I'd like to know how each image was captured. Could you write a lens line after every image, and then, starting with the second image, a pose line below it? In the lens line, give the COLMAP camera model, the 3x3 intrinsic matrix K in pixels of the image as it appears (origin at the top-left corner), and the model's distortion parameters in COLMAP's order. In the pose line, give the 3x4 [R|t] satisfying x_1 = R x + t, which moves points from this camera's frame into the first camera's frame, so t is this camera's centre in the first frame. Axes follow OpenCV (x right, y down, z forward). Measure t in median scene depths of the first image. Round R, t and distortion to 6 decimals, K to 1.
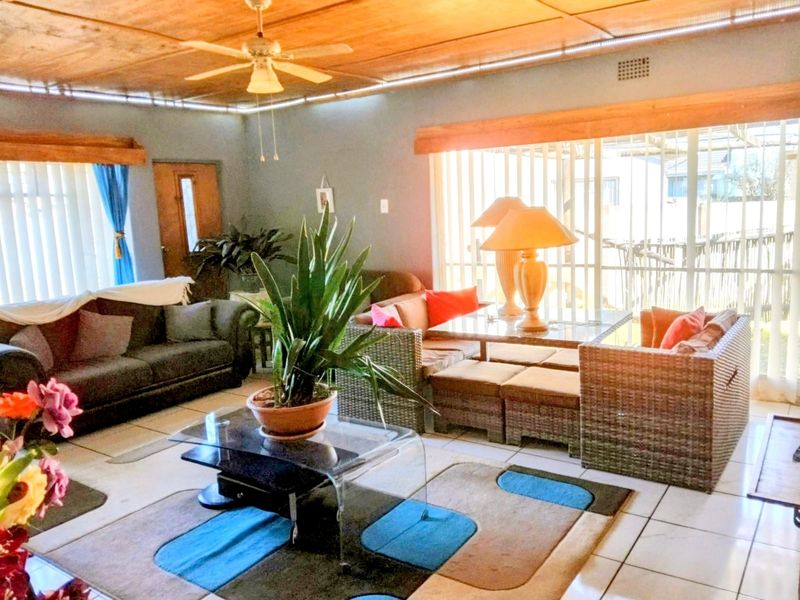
lens RADIAL K [[636.3, 0, 405.2], [0, 636.3, 302.6], [0, 0, 1]] dist [0.053025, -0.074213]
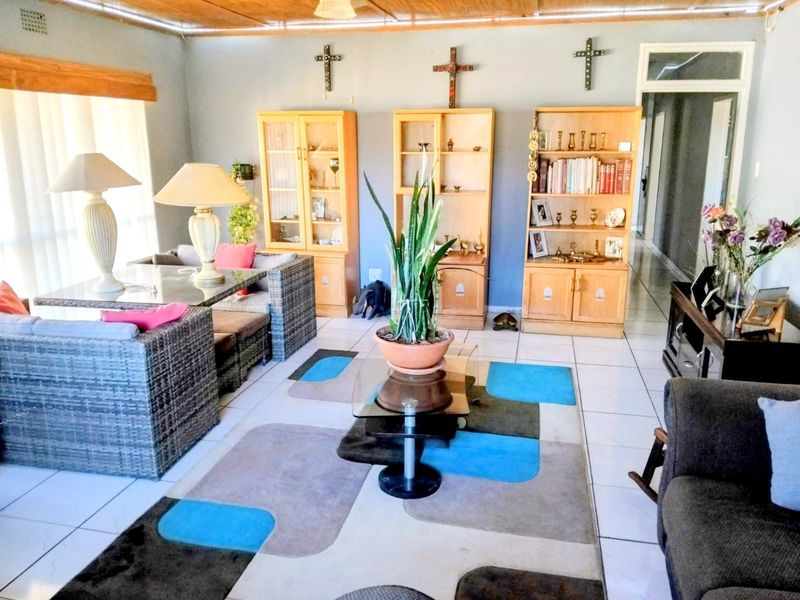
lens RADIAL K [[636.3, 0, 400.3], [0, 636.3, 300.5], [0, 0, 1]] dist [0.053025, -0.074213]
pose [[-0.371936, -0.178605, 0.910914, -0.650490], [0.167112, 0.952398, 0.254972, -0.103704], [-0.913092, 0.247058, -0.324384, 0.768130]]
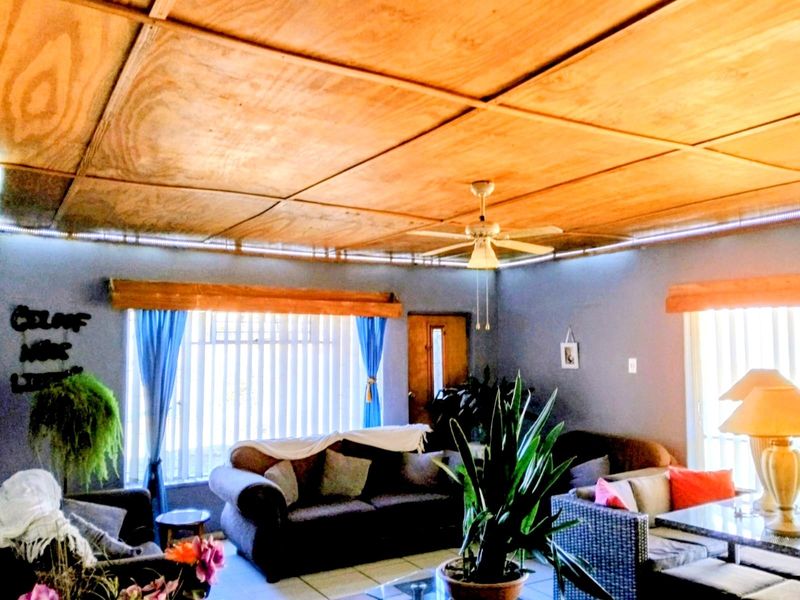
lens RADIAL K [[674.5, 0, 397.3], [0, 674.5, 297.9], [0, 0, 1]] dist [0.031246, -0.062967]
pose [[0.913602, 0.011208, -0.406456, 0.064988], [-0.100657, 0.974741, -0.199369, -0.021744], [0.393954, 0.223056, 0.891653, -0.033780]]
